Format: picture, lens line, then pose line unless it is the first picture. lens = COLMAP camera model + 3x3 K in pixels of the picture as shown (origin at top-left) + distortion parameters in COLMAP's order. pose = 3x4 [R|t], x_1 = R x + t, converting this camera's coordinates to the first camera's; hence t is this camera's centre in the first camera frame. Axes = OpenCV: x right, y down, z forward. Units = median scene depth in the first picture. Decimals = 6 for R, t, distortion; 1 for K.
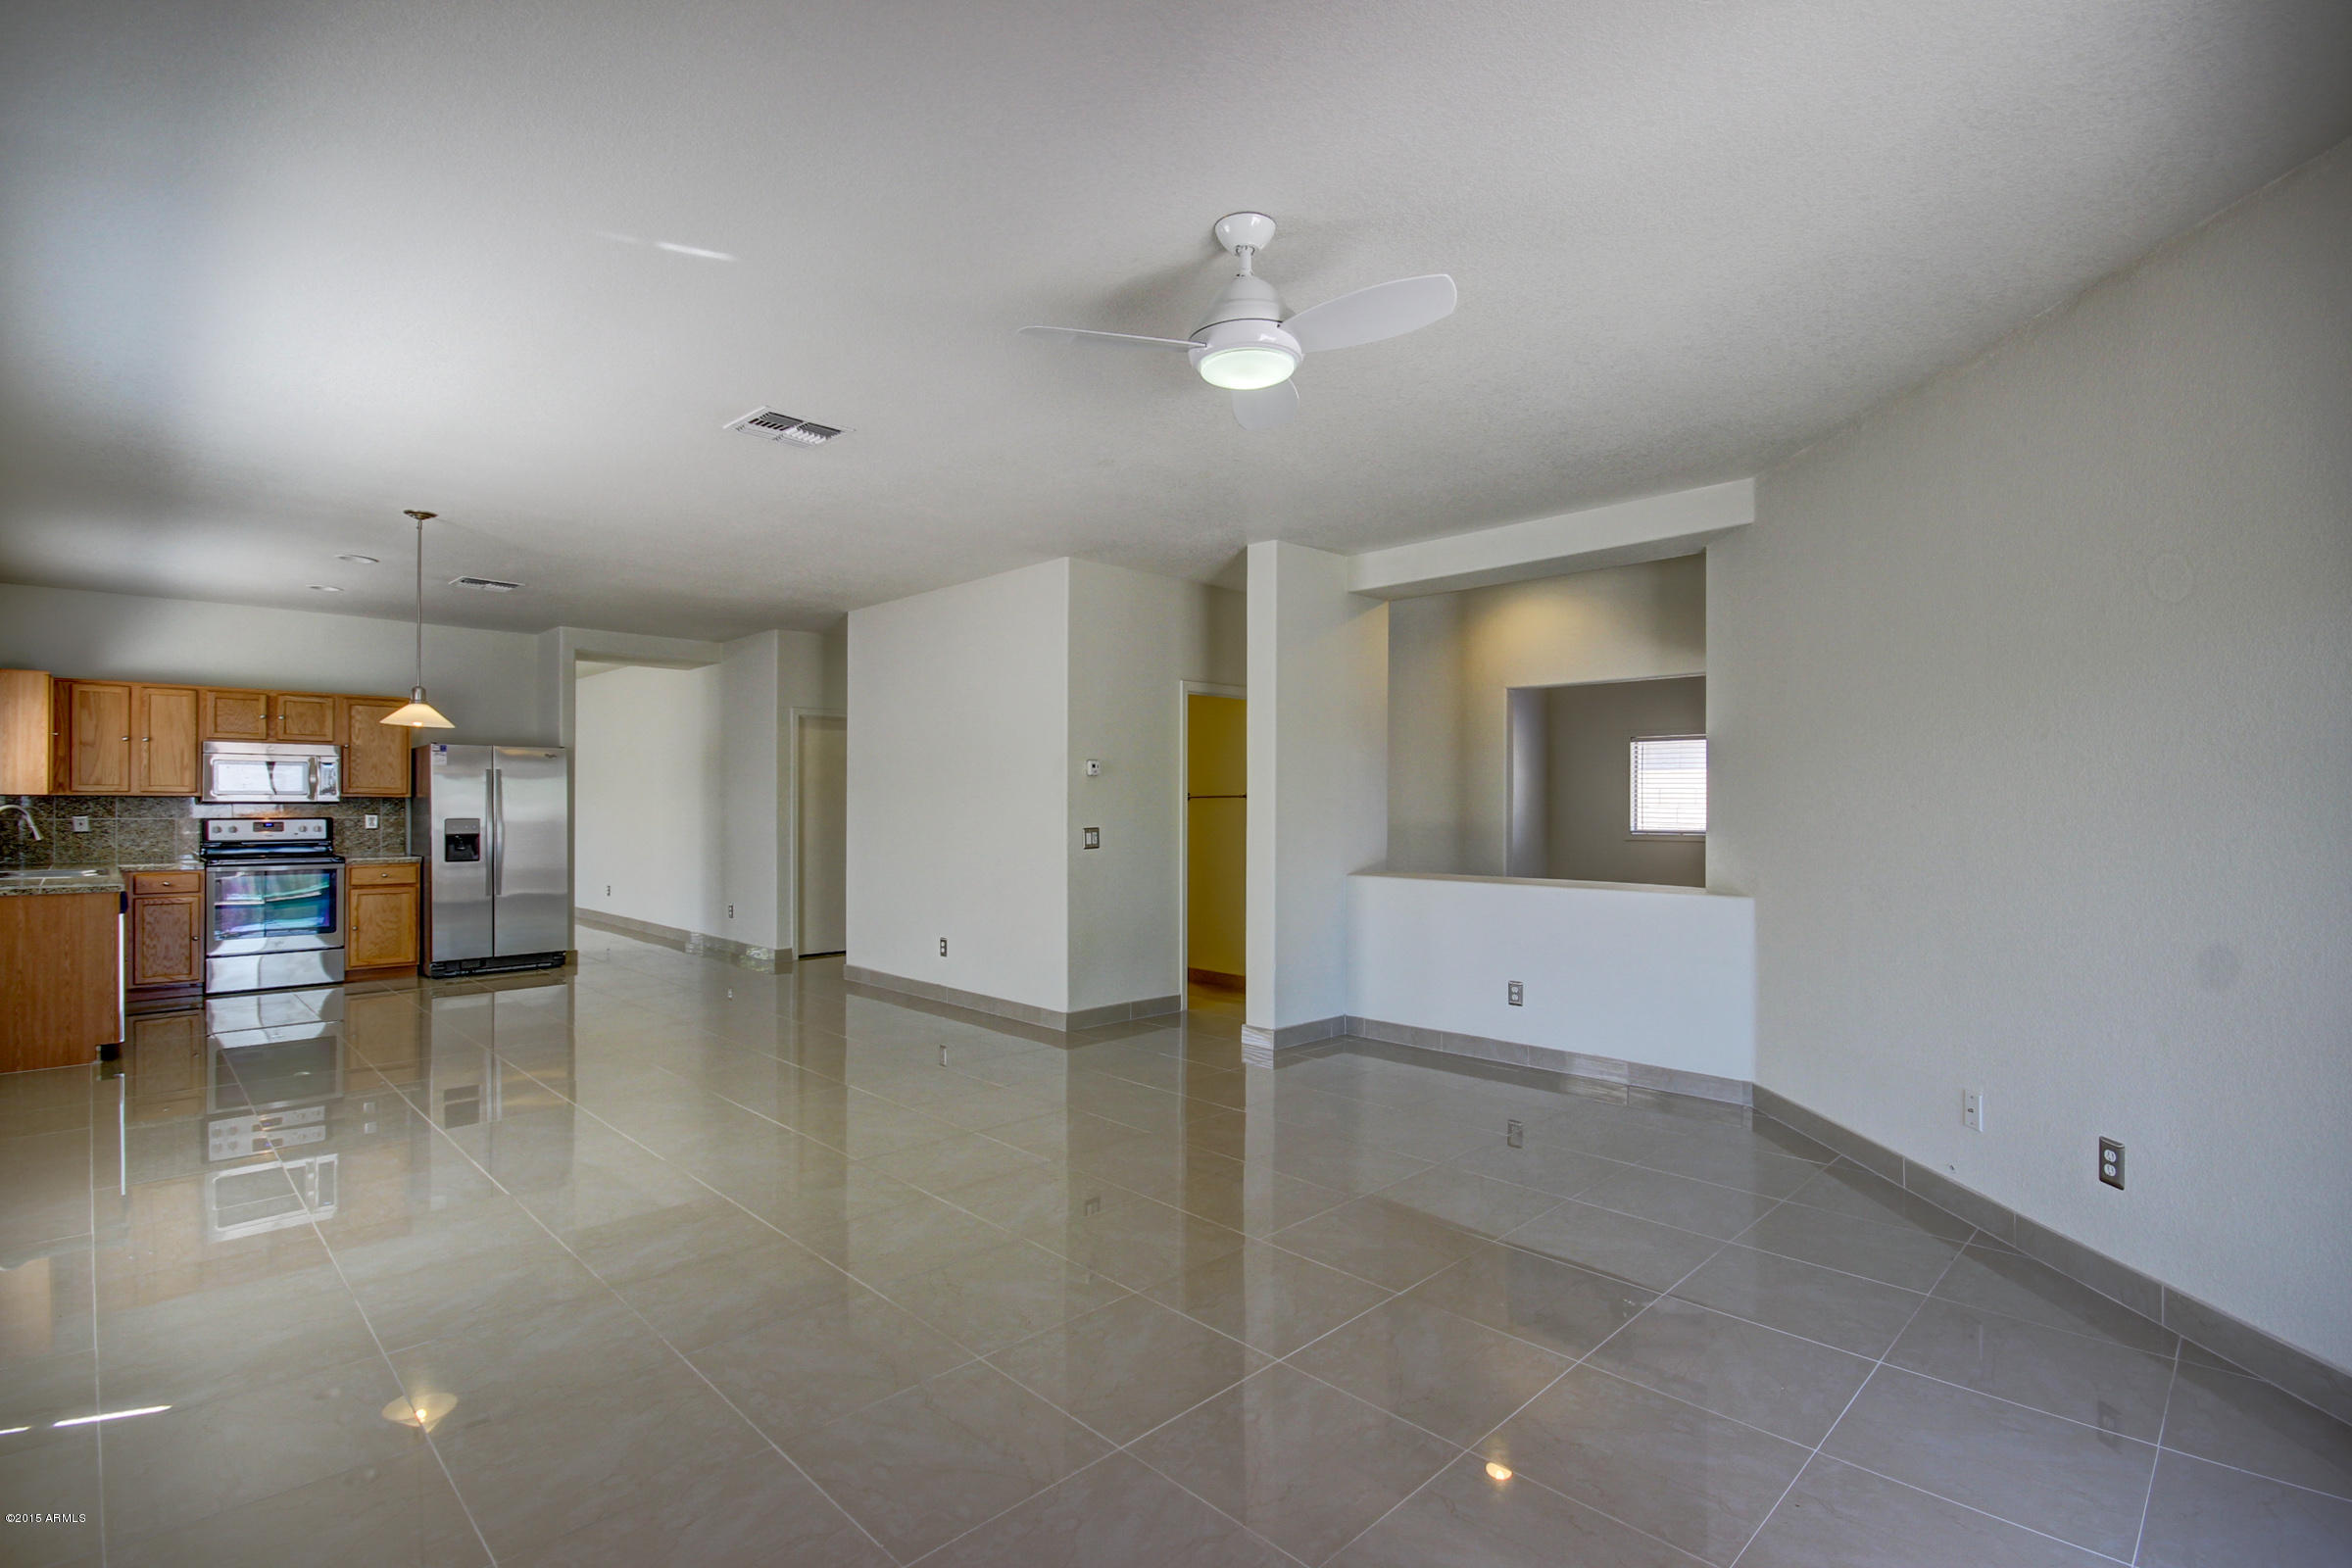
lens RADIAL K [[1086.6, 0, 1184.8], [0, 1086.6, 799.7], [0, 0, 1]] dist [0.017295, -0.018983]
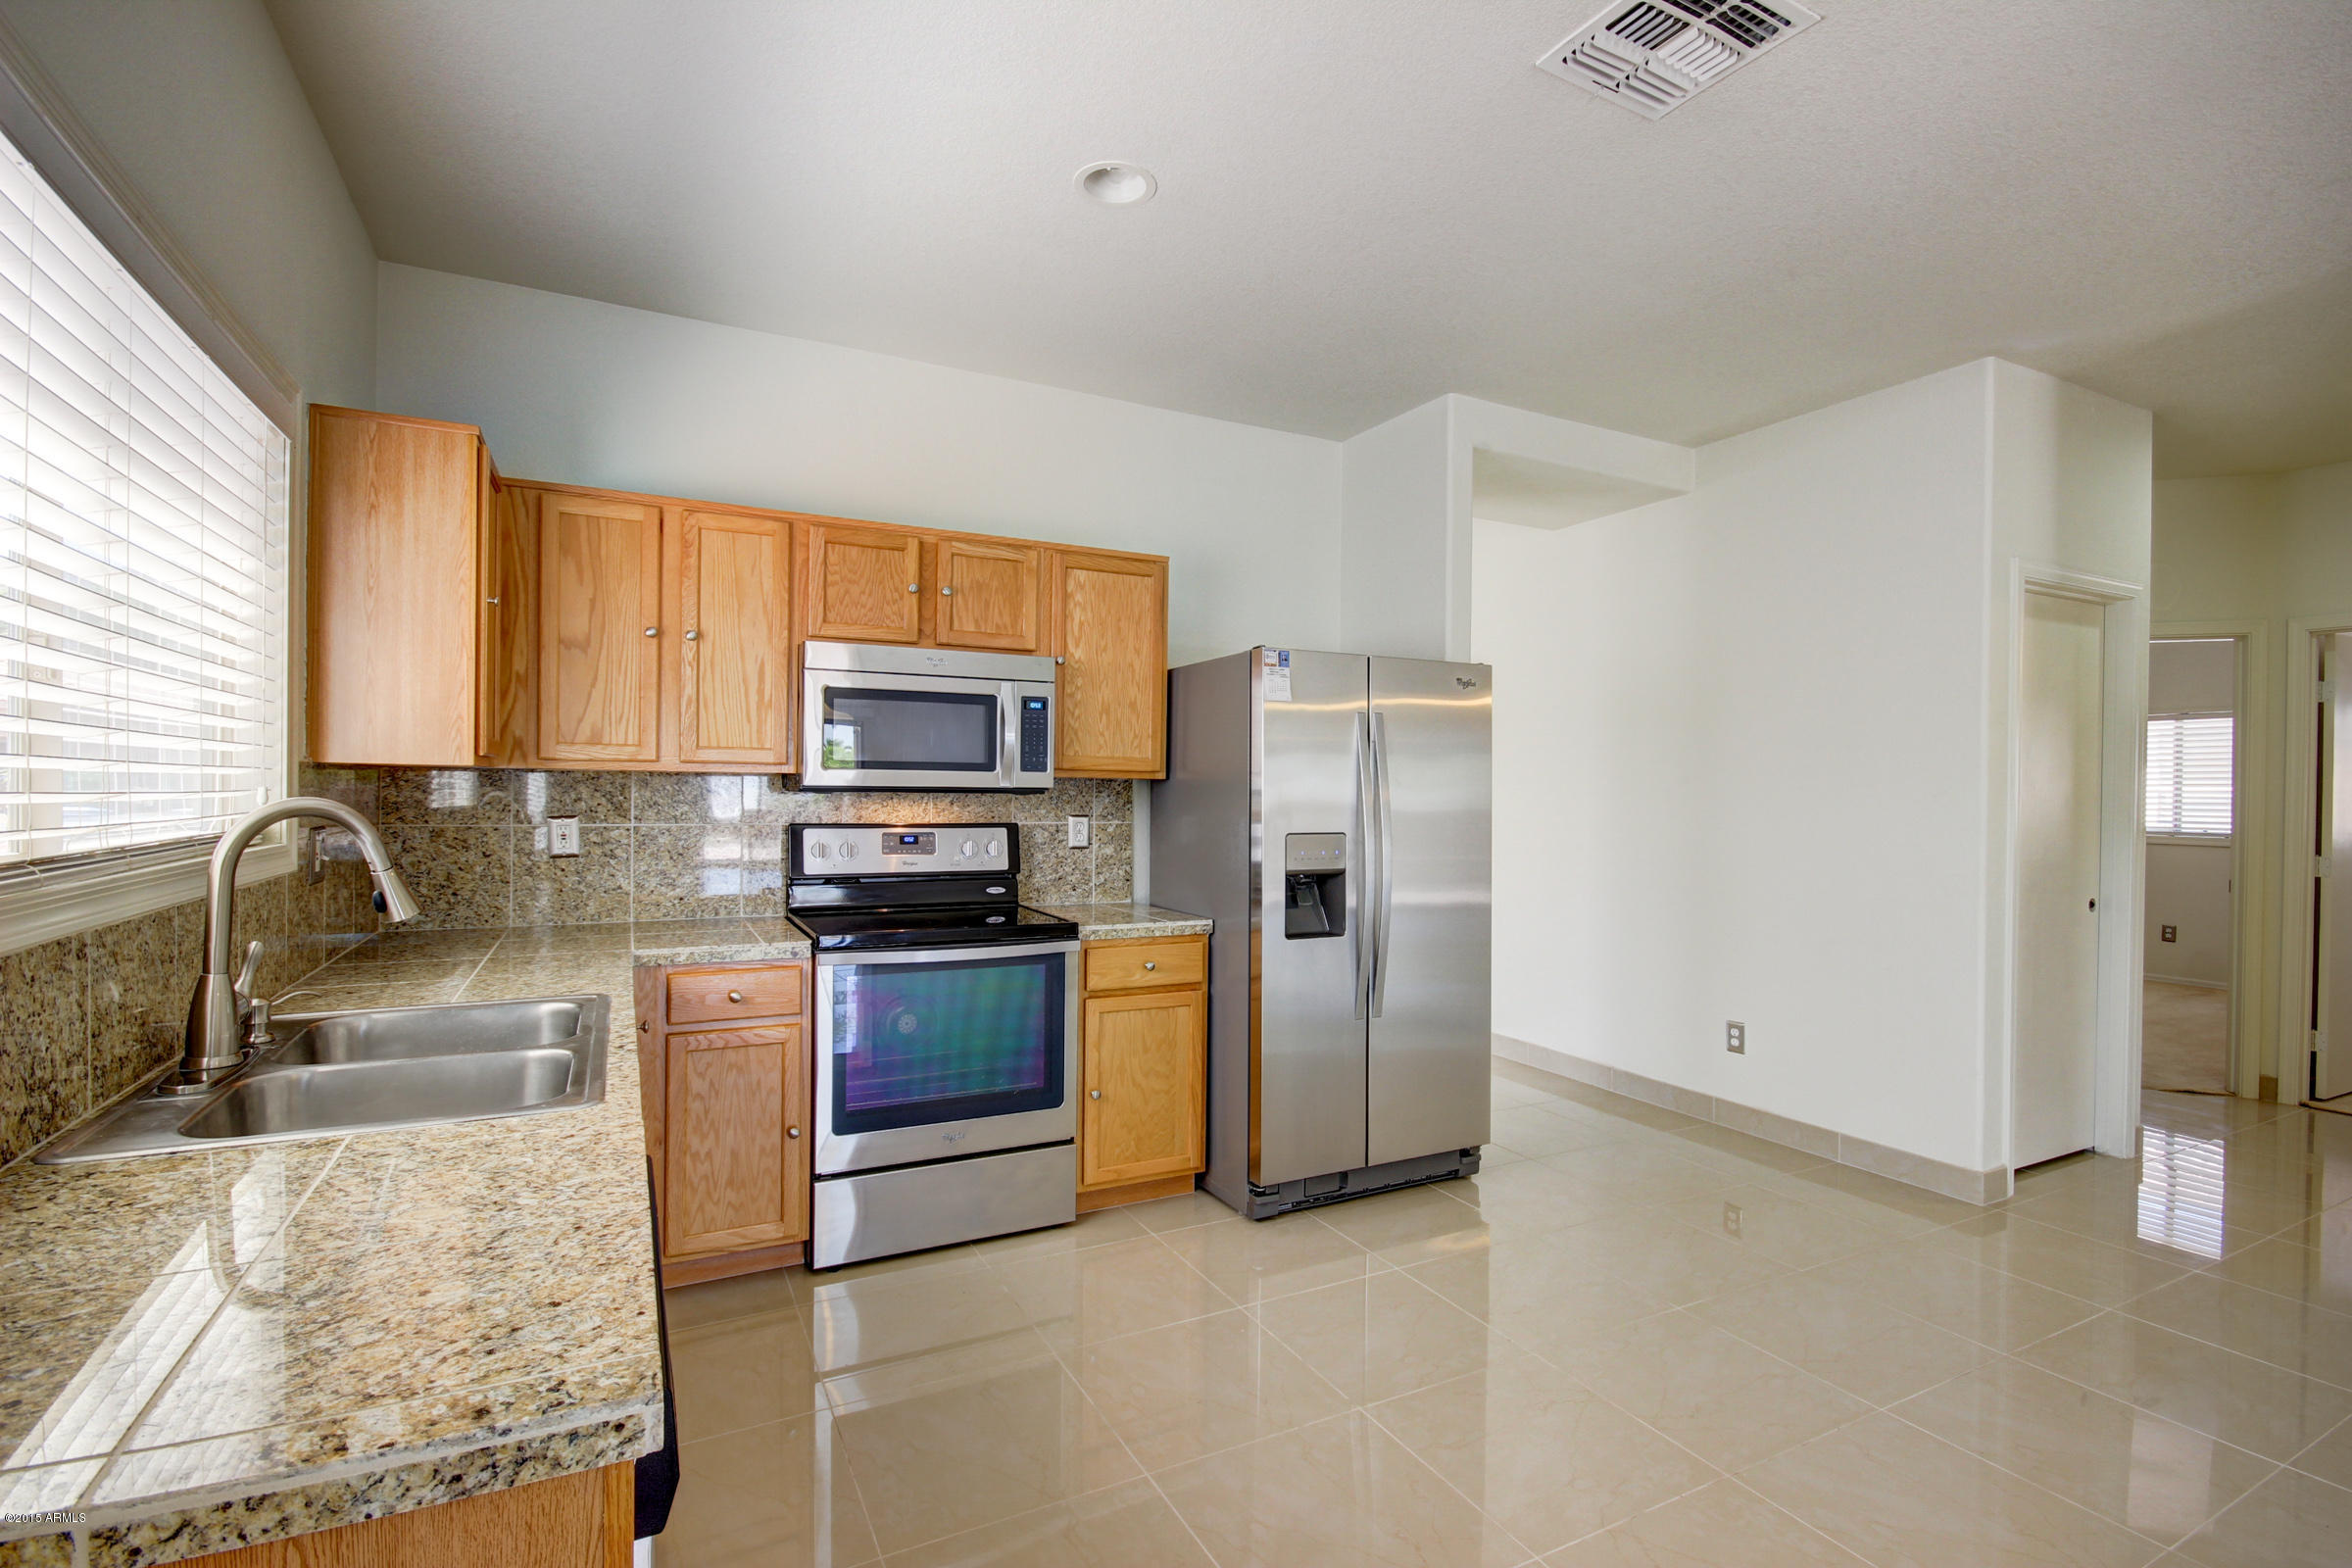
lens RADIAL K [[1085.1, 0, 1172.2], [0, 1085.1, 790.3], [0, 0, 1]] dist [-0.000652, 0.000044]
pose [[0.949168, 0.008235, -0.314662, -0.603294], [-0.007620, 0.999966, 0.003186, 0.000706], [0.314677, -0.000627, 0.949198, 0.615760]]
